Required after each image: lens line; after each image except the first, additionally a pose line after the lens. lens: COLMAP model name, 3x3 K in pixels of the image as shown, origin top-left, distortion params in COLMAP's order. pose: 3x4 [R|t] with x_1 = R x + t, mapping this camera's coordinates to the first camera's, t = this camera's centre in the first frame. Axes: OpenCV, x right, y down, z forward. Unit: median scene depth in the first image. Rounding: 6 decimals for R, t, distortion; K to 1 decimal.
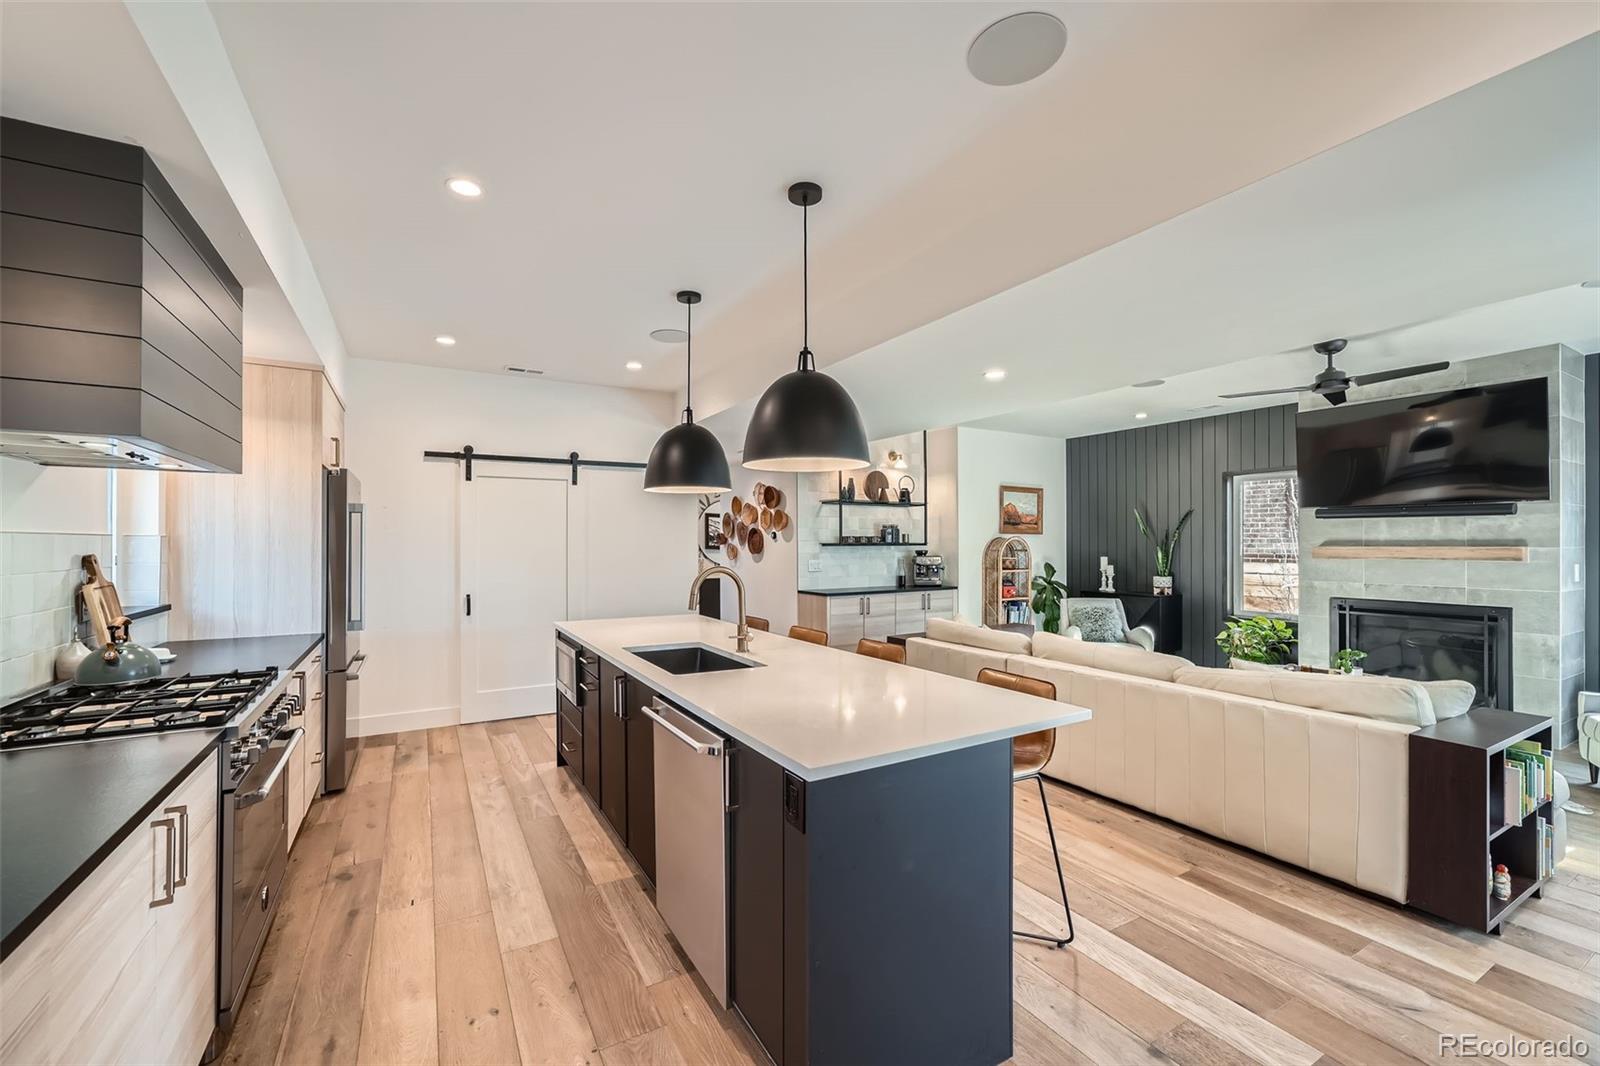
lens RADIAL K [[653.9, 0, 799.2], [0, 653.9, 538.8], [0, 0, 1]] dist [-0.008943, 0.005430]
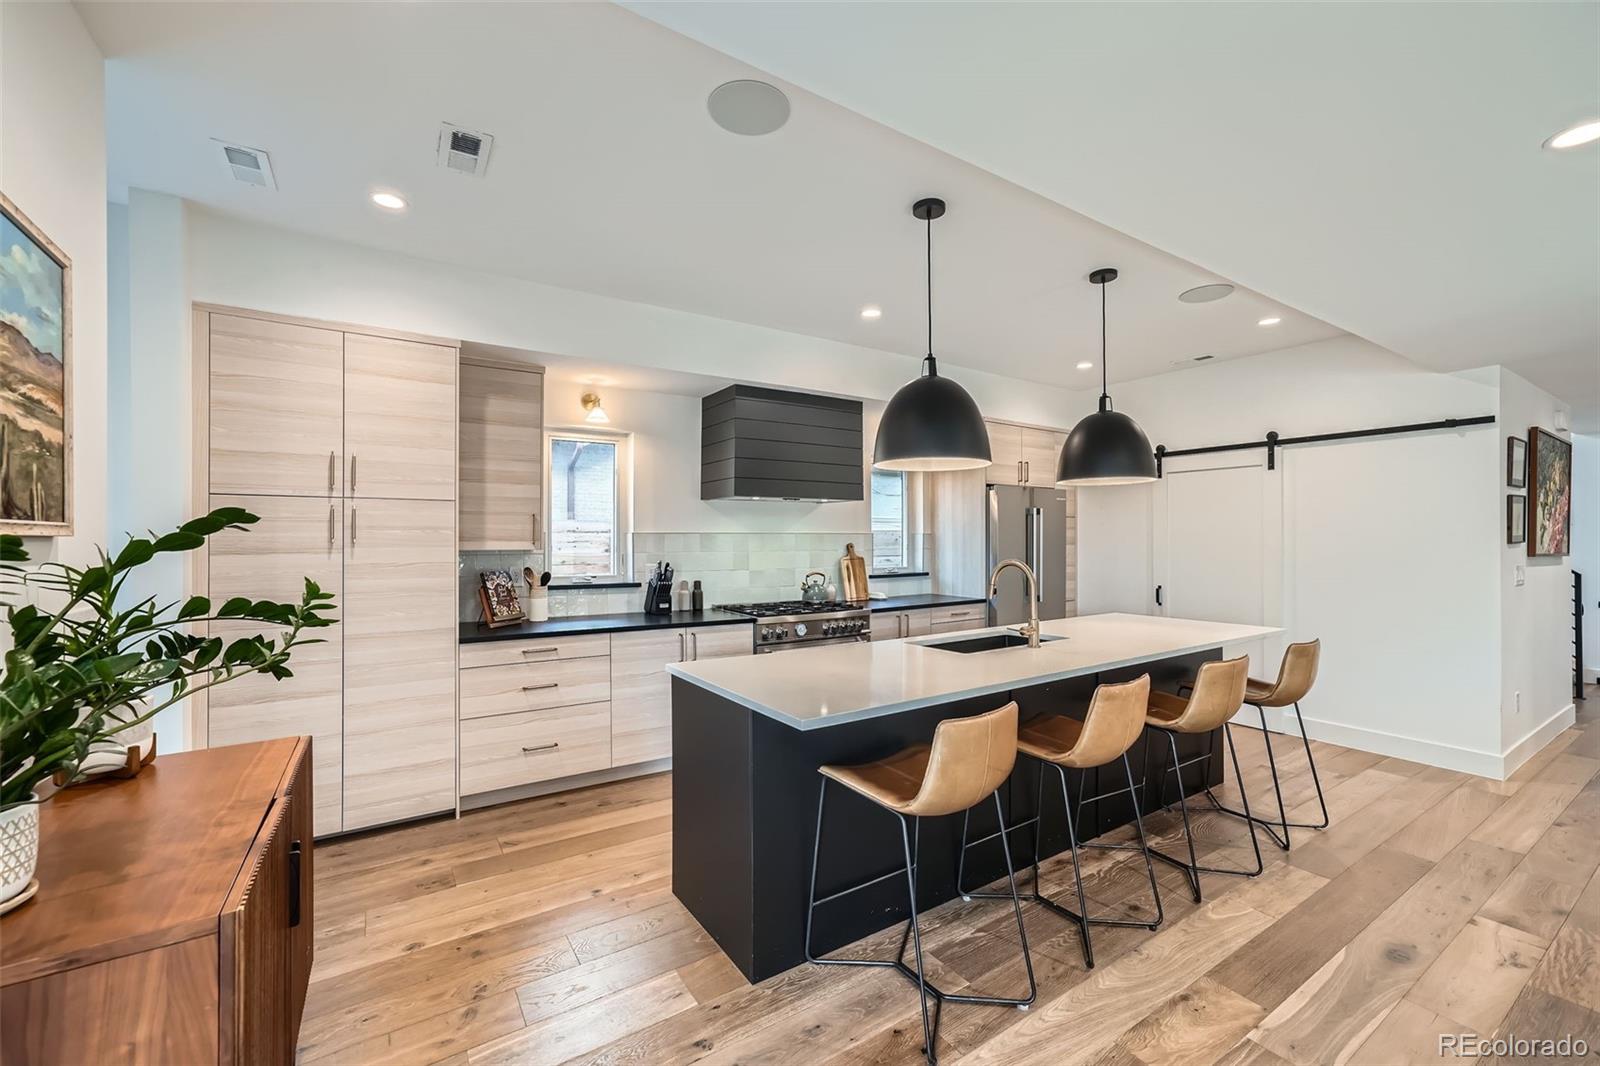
lens RADIAL K [[653.9, 0, 799.2], [0, 653.9, 538.8], [0, 0, 1]] dist [-0.008943, 0.005430]
pose [[0.058177, 0.003273, -0.998301, 0.389614], [0.009036, 0.999952, 0.003805, -0.000193], [0.998265, -0.009242, 0.058145, 0.268695]]
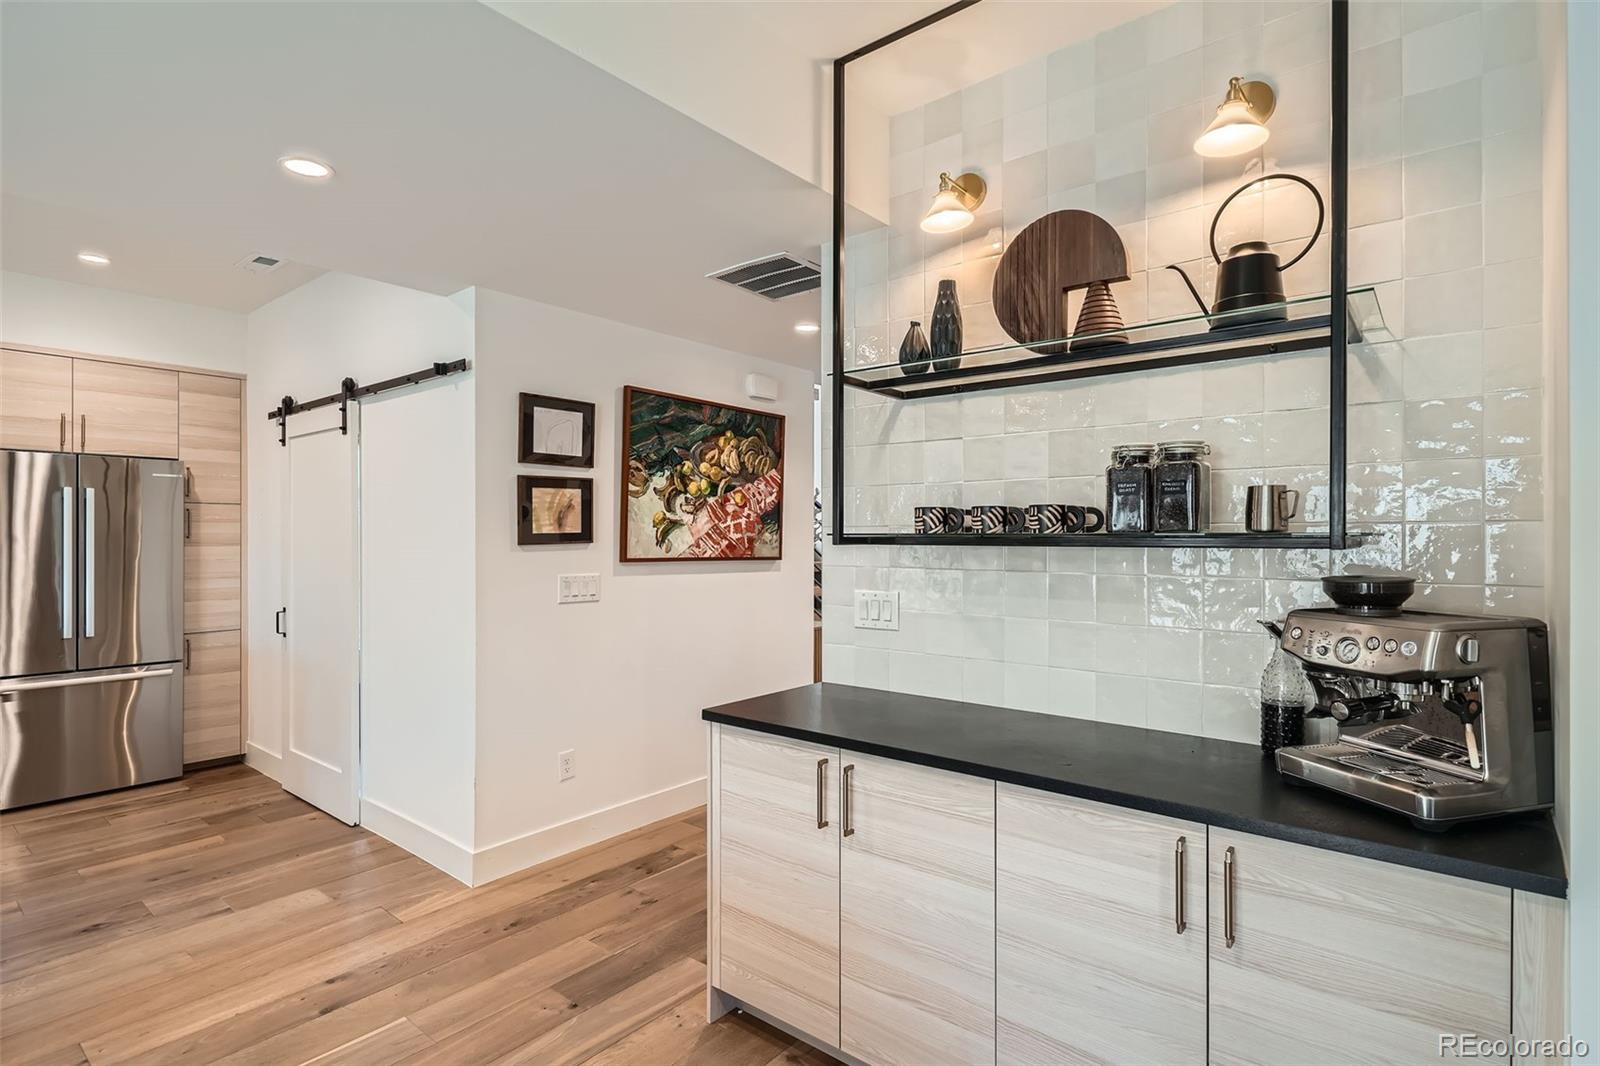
lens RADIAL K [[793.1, 0, 800.0], [0, 793.1, 533.0], [0, 0, 1]] dist [0.012667, -0.000236]
pose [[0.360206, -0.002066, -0.932870, 0.378721], [0.005602, 0.999984, -0.000051, 0.005611], [0.932856, -0.005207, 0.360212, 0.906480]]
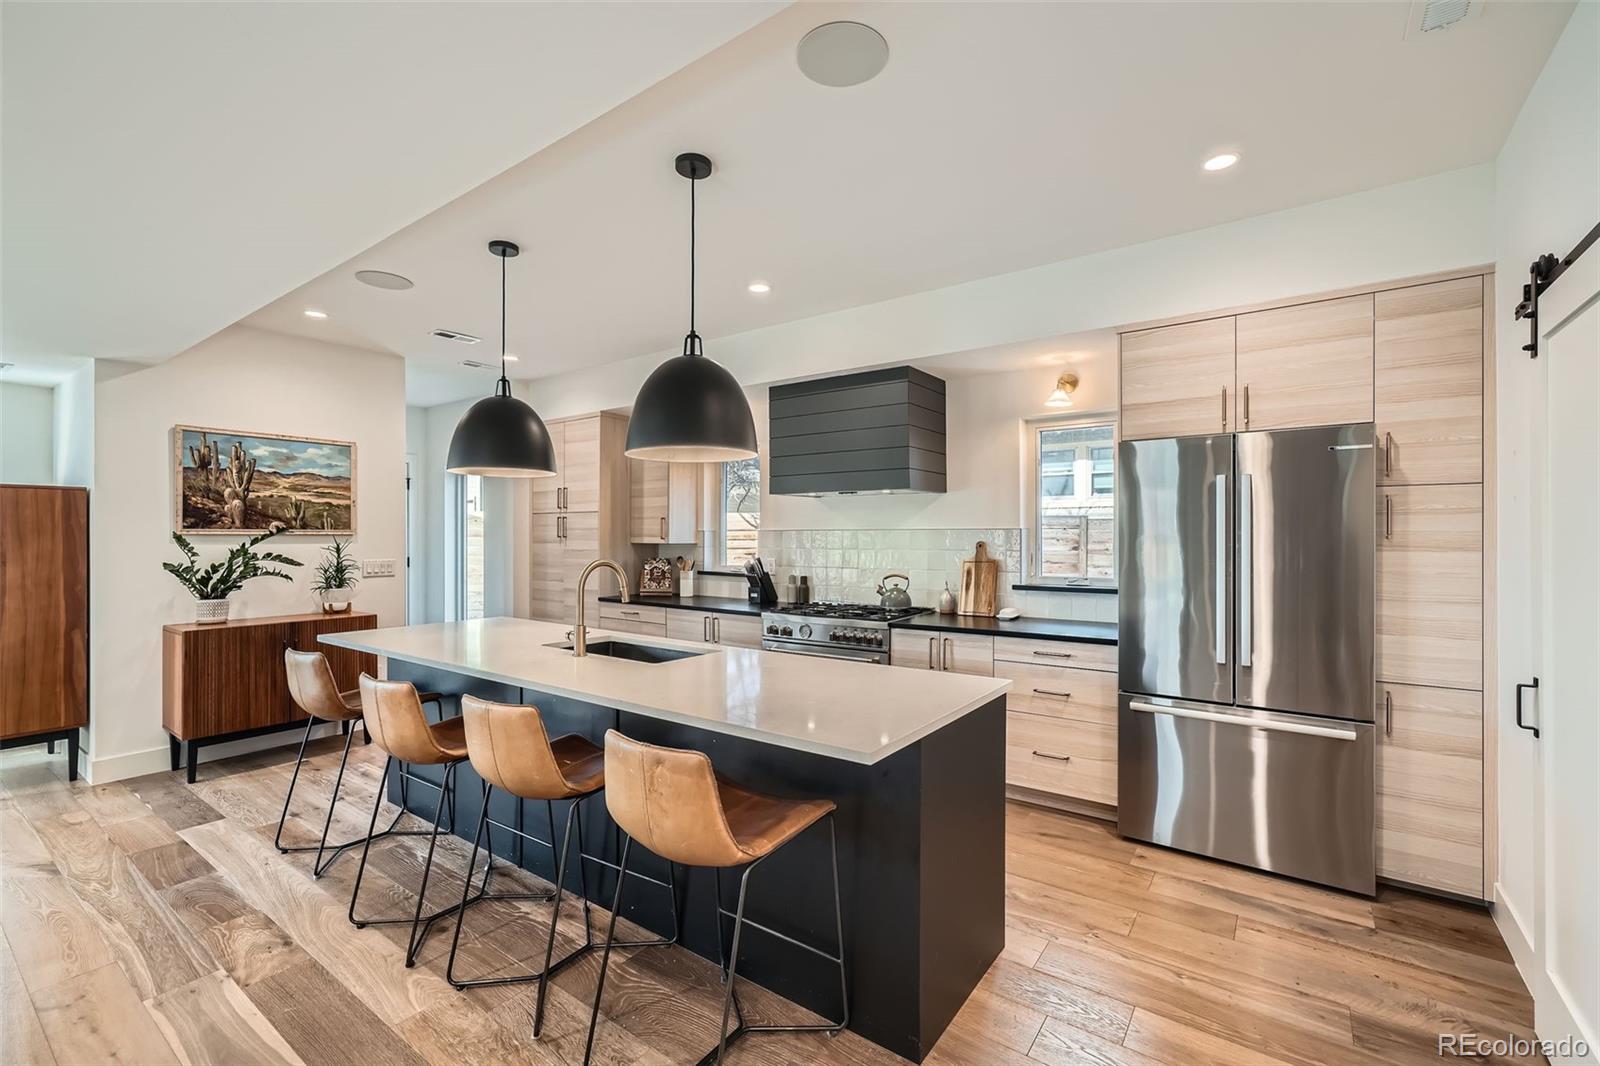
lens RADIAL K [[681.9, 0, 794.1], [0, 681.9, 537.3], [0, 0, 1]] dist [0.002890, 0.000593]
pose [[-0.913880, 0.003206, -0.405972, 0.011530], [0.005179, 0.999980, -0.003761, 0.005887], [0.405951, -0.005540, -0.913878, 0.881732]]
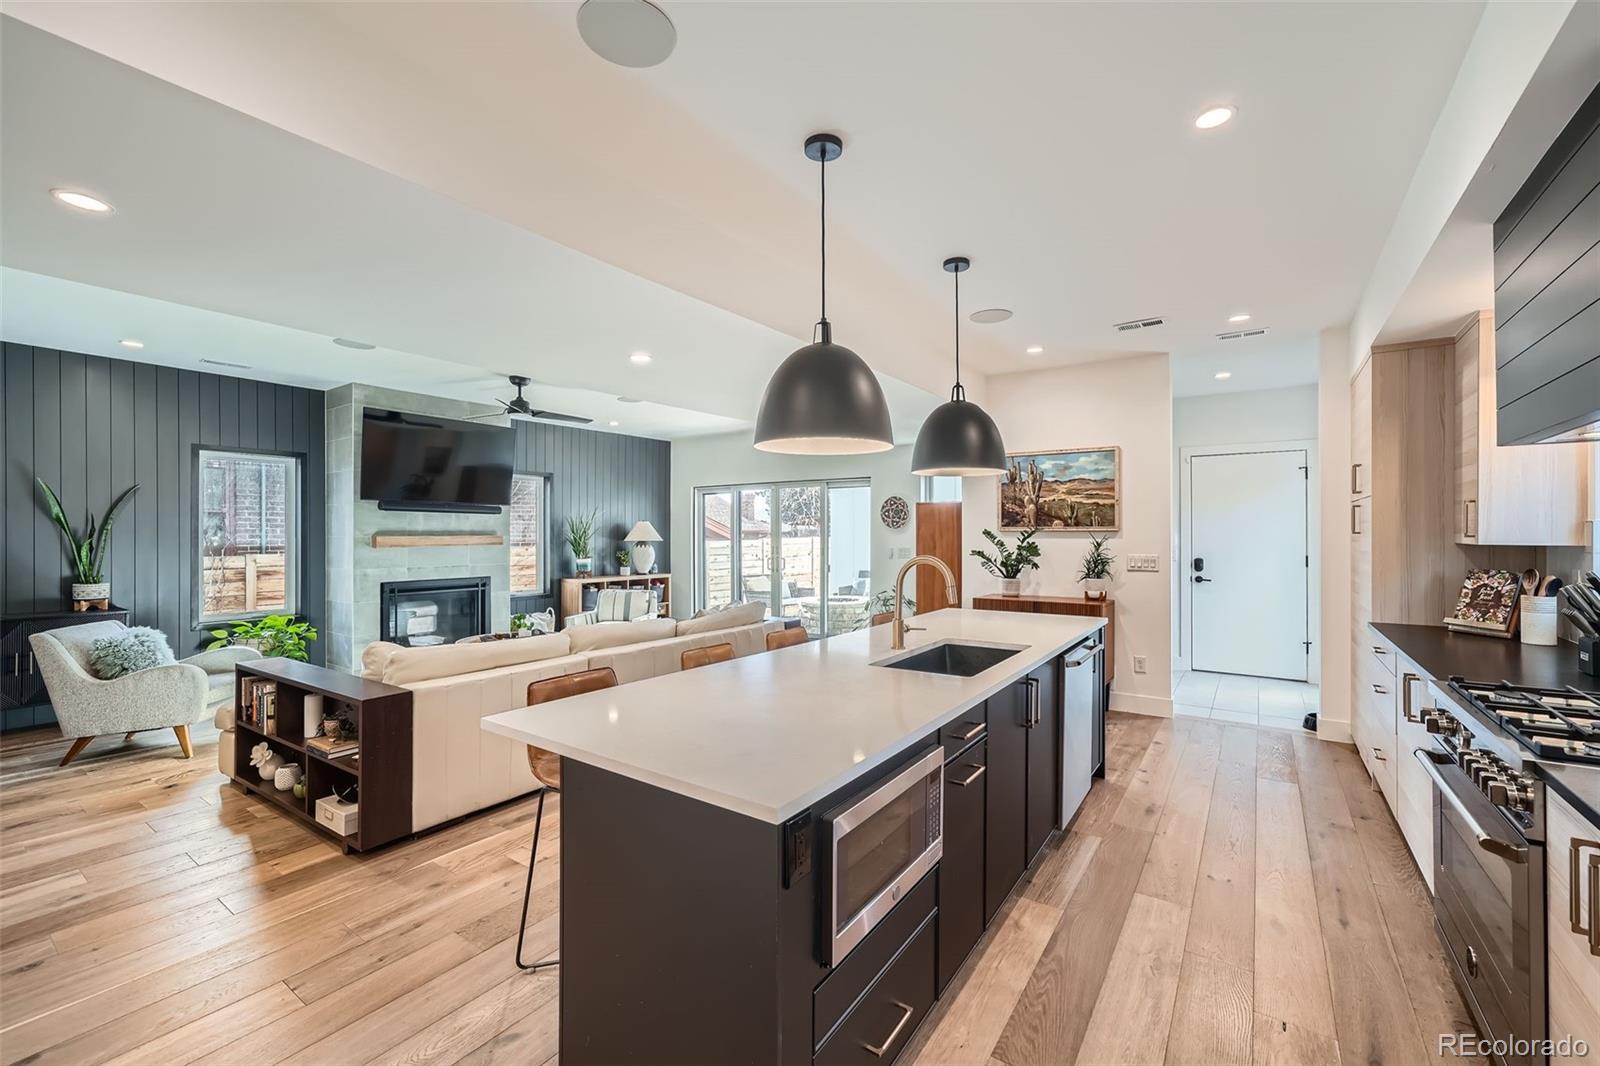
lens RADIAL K [[657.8, 0, 807.7], [0, 657.8, 534.0], [0, 0, 1]] dist [-0.009015, 0.010670]
pose [[-0.430273, 0.001013, 0.902698, -0.388496], [-0.005472, 0.999978, -0.003730, 0.006561], [-0.902682, -0.006544, -0.430258, 0.679895]]
